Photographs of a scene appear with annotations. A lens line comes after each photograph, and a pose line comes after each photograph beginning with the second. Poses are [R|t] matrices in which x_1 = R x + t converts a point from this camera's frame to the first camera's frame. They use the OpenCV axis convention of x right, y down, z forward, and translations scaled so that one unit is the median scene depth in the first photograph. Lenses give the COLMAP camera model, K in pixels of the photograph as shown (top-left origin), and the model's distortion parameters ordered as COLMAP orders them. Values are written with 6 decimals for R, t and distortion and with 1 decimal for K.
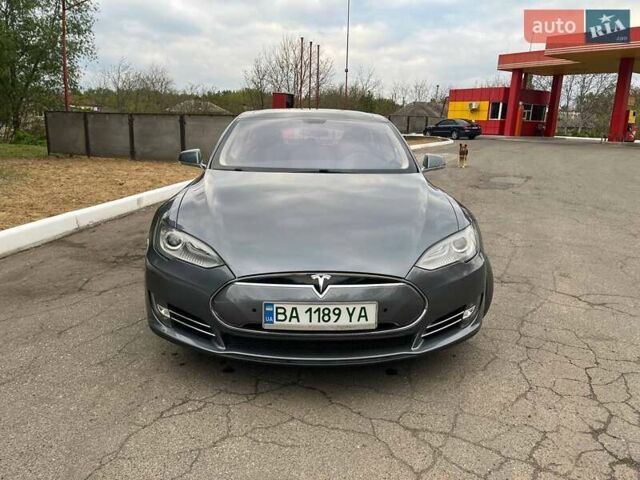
lens RADIAL K [[497.0, 0, 317.0], [0, 497.0, 243.6], [0, 0, 1]] dist [0.076324, -0.106463]
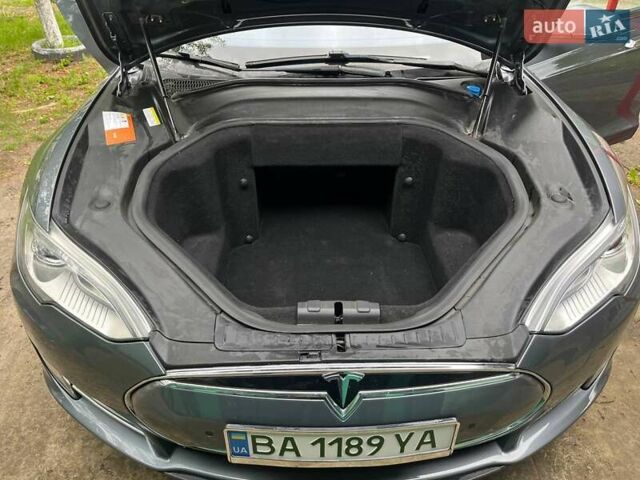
lens RADIAL K [[497.0, 0, 314.4], [0, 497.0, 246.2], [0, 0, 1]] dist [0.076324, -0.106463]
pose [[0.999794, -0.014076, -0.014592, -0.008792], [0.018378, 0.933160, 0.358992, -0.182969], [0.008564, -0.359186, 0.933227, 0.499907]]
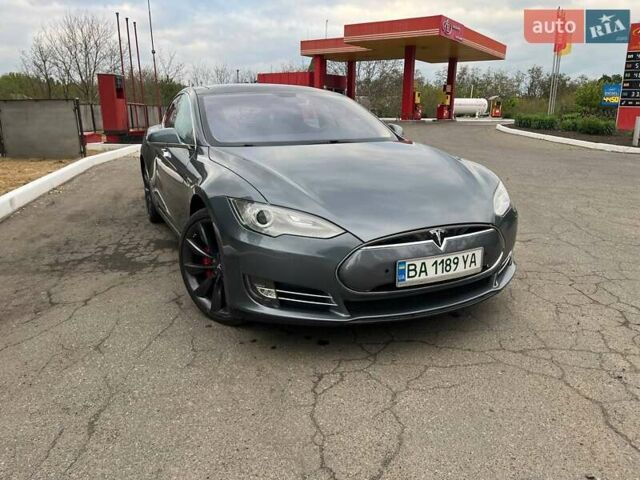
lens RADIAL K [[497.0, 0, 323.9], [0, 497.0, 246.1], [0, 0, 1]] dist [0.076324, -0.106463]
pose [[0.912924, -0.132160, 0.386140, -0.527921], [0.120601, 0.991224, 0.054127, 0.009379], [-0.389905, -0.002845, 0.920851, 0.088553]]
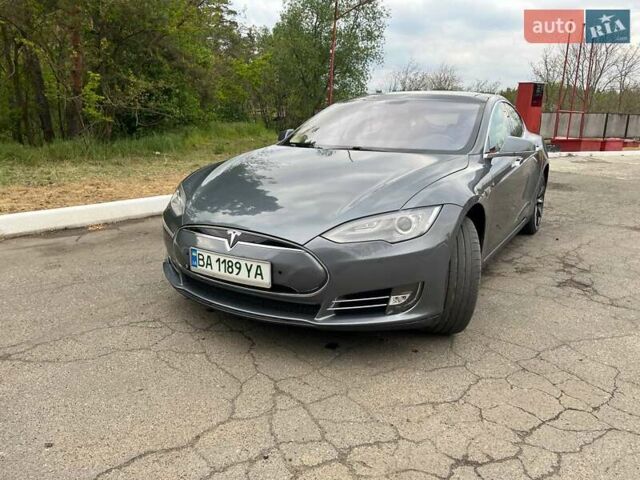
lens RADIAL K [[497.0, 0, 308.2], [0, 497.0, 243.8], [0, 0, 1]] dist [0.076324, -0.106463]
pose [[0.830531, 0.132090, -0.541083, 0.618662], [-0.131841, 0.990486, 0.039431, 0.021944], [0.541144, 0.038589, 0.840044, 0.137364]]
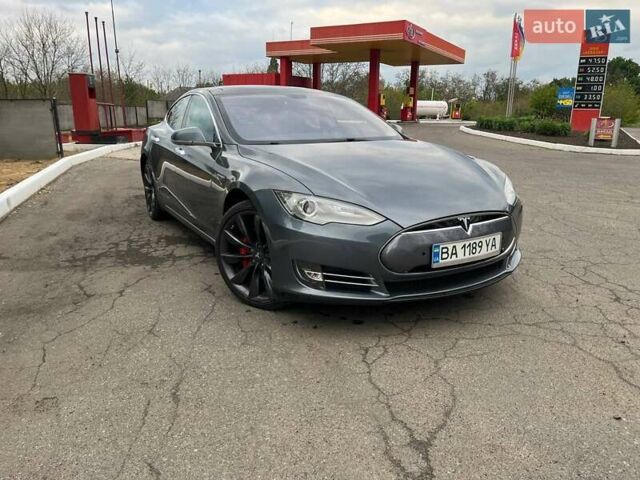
lens RADIAL K [[497.0, 0, 323.3], [0, 497.0, 246.5], [0, 0, 1]] dist [0.076324, -0.106463]
pose [[0.878077, -0.146423, 0.455567, -0.708555], [0.132864, 0.989203, 0.061851, 0.012468], [-0.459704, 0.006218, 0.888050, 0.070890]]
